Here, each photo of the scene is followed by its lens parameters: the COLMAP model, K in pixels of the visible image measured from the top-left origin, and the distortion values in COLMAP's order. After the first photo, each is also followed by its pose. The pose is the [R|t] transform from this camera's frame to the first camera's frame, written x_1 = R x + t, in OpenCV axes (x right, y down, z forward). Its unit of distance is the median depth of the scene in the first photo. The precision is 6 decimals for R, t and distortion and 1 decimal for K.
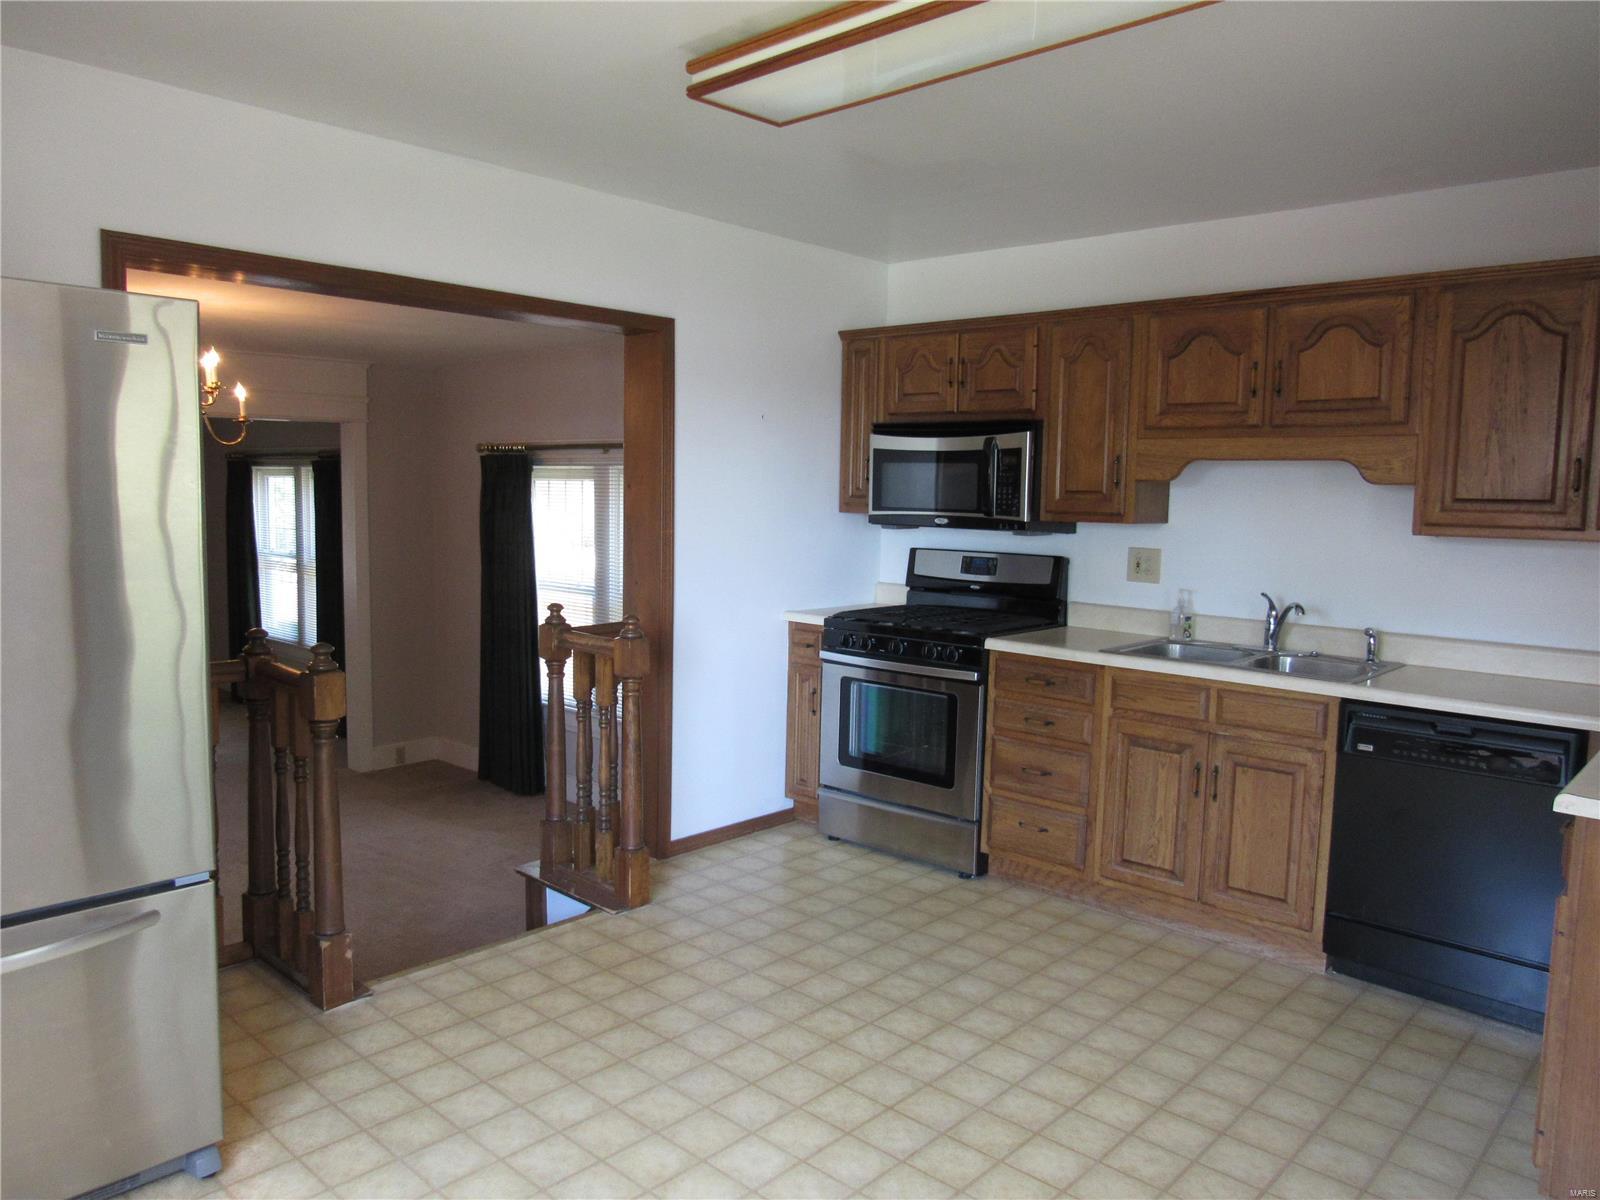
lens RADIAL K [[1140.7, 0, 800.0], [0, 1140.7, 600.0], [0, 0, 1]] dist [-0.041484, -0.001344]
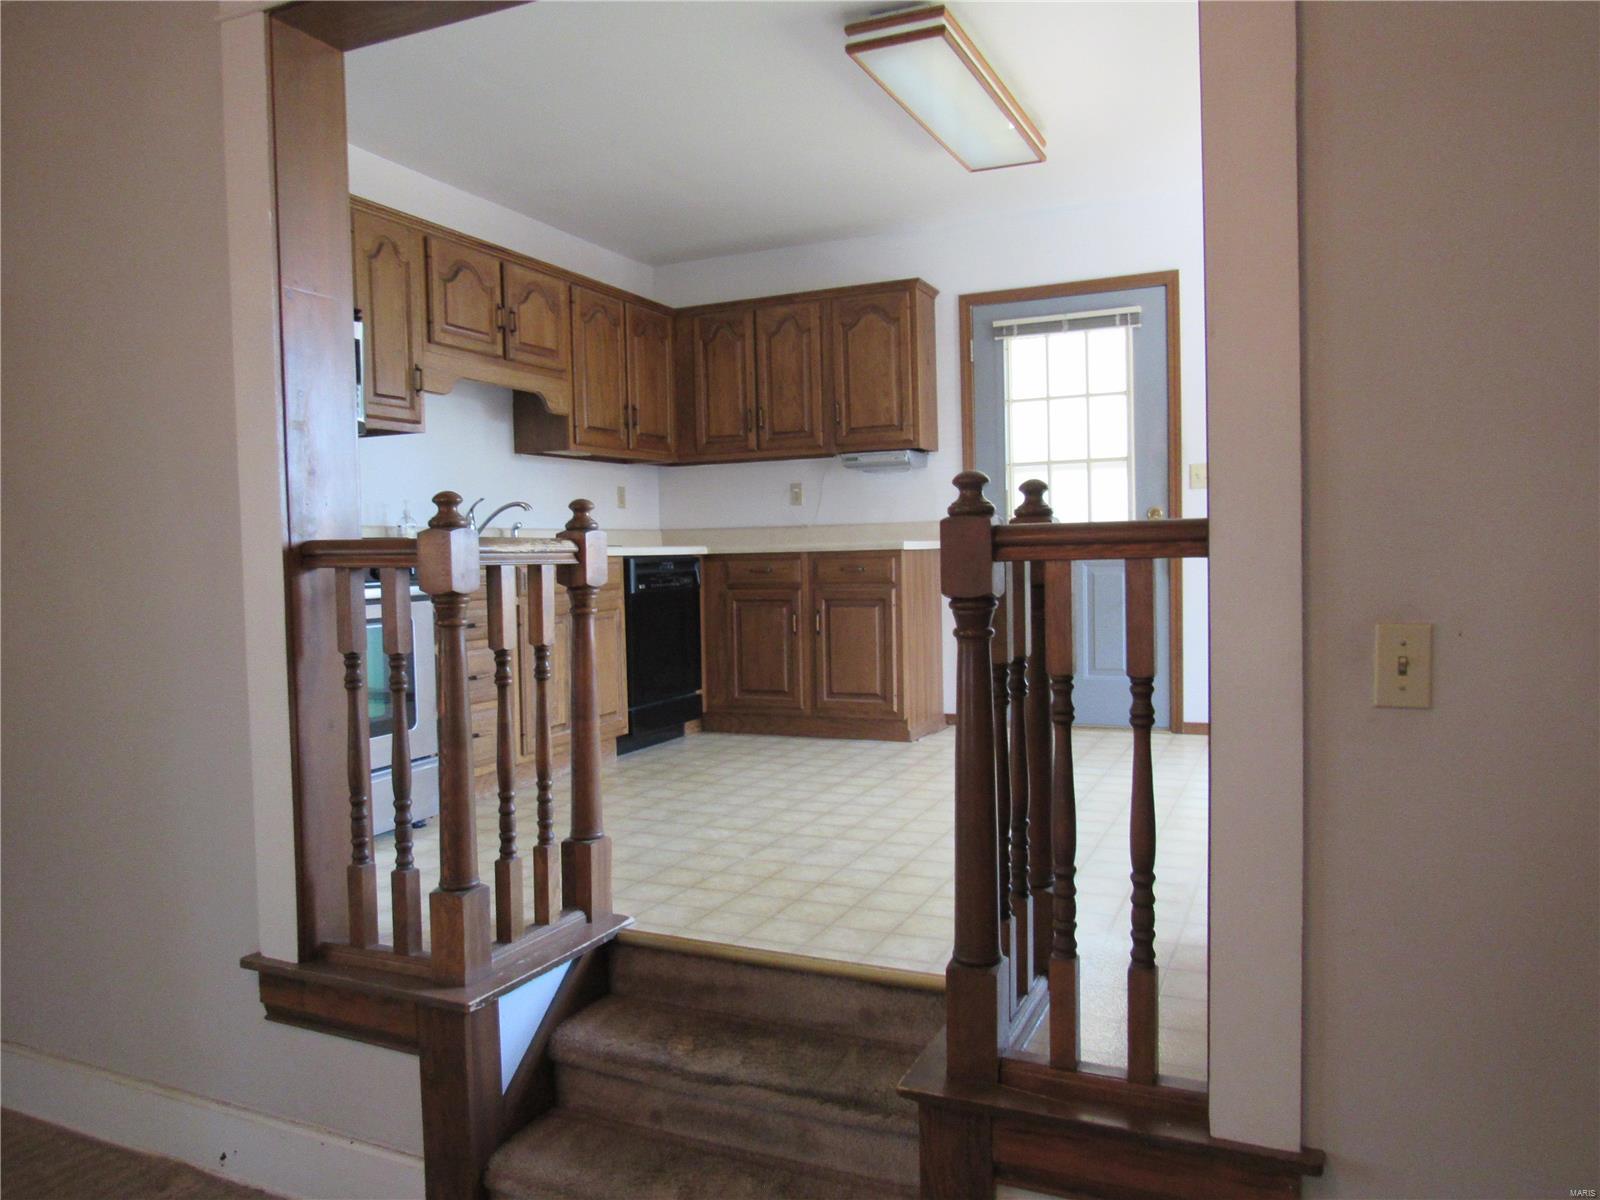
lens RADIAL K [[1140.7, 0, 800.0], [0, 1140.7, 600.0], [0, 0, 1]] dist [-0.041484, -0.001344]
pose [[-0.324659, -0.059651, 0.943948, -0.913578], [0.105936, 0.989436, 0.098960, 0.019383], [-0.939880, 0.132127, -0.314910, 1.175698]]
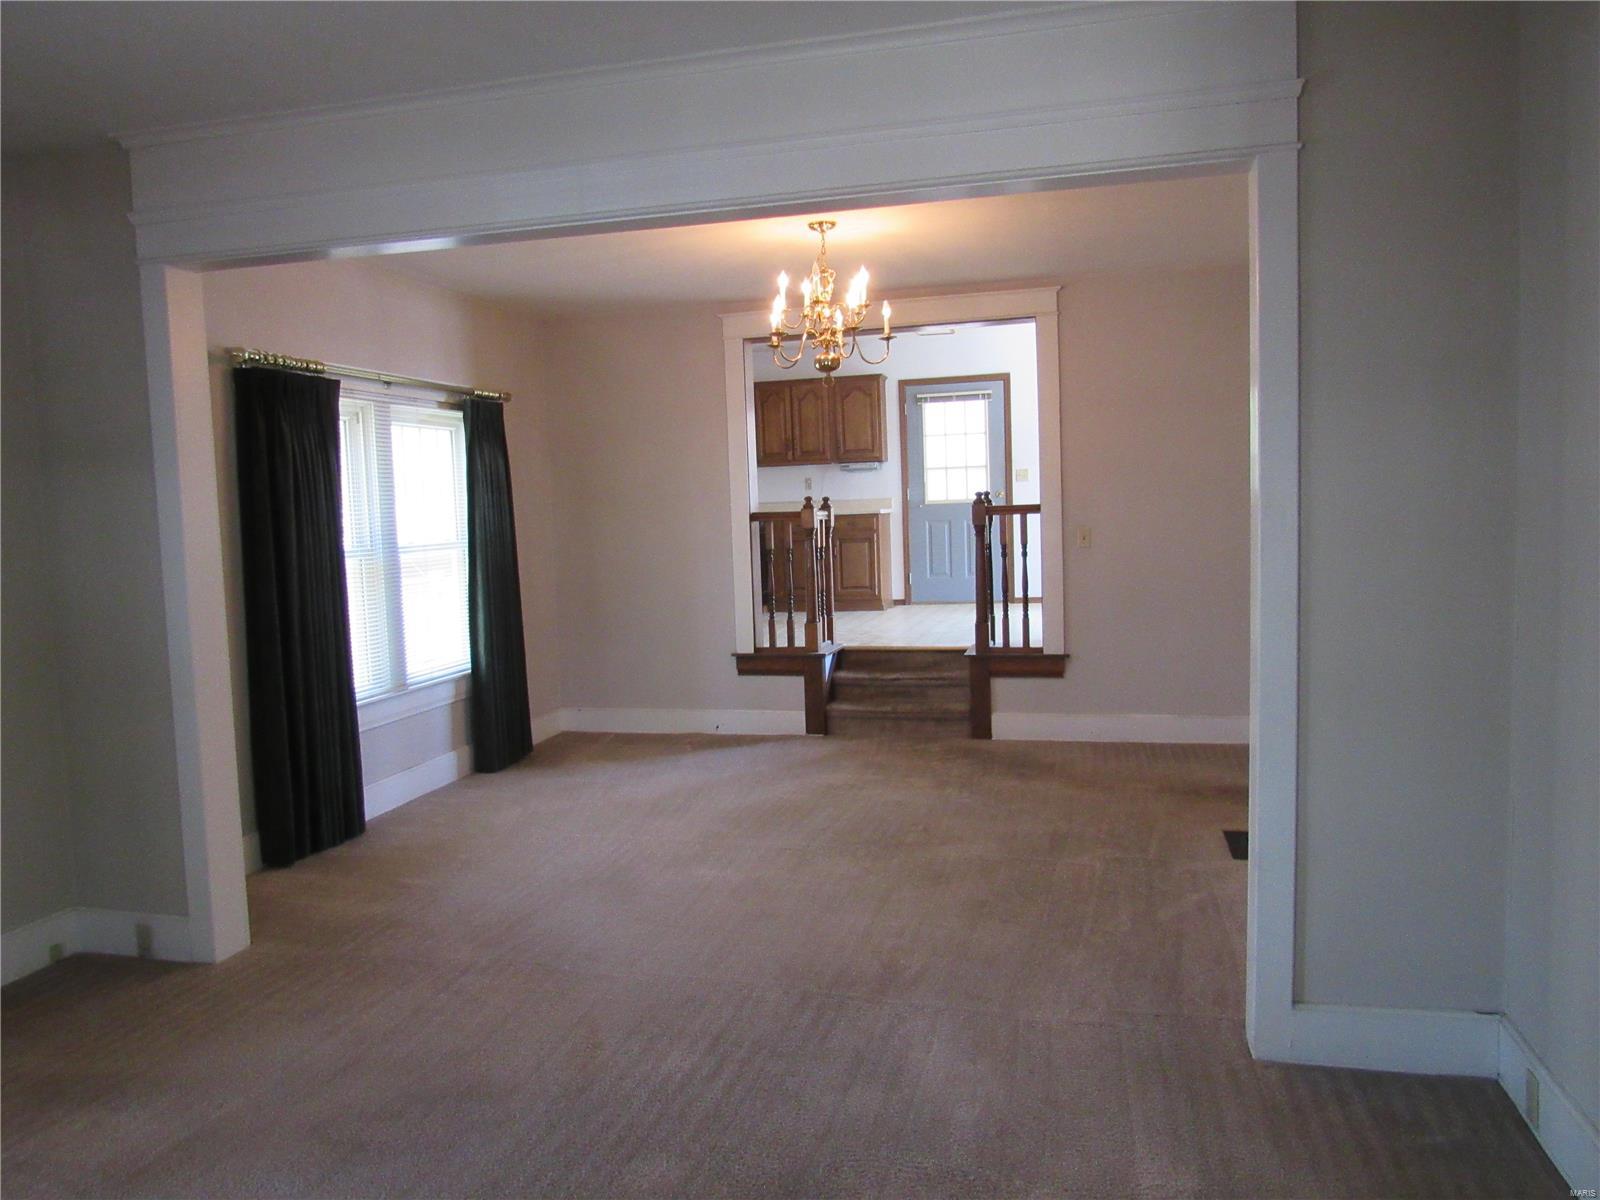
lens RADIAL K [[1140.7, 0, 800.0], [0, 1140.7, 600.0], [0, 0, 1]] dist [-0.041484, -0.001344]
pose [[-0.482889, -0.077662, 0.872231, -1.973631], [0.107915, 0.983189, 0.147286, -0.111912], [-0.869007, 0.165249, -0.466391, 2.102366]]
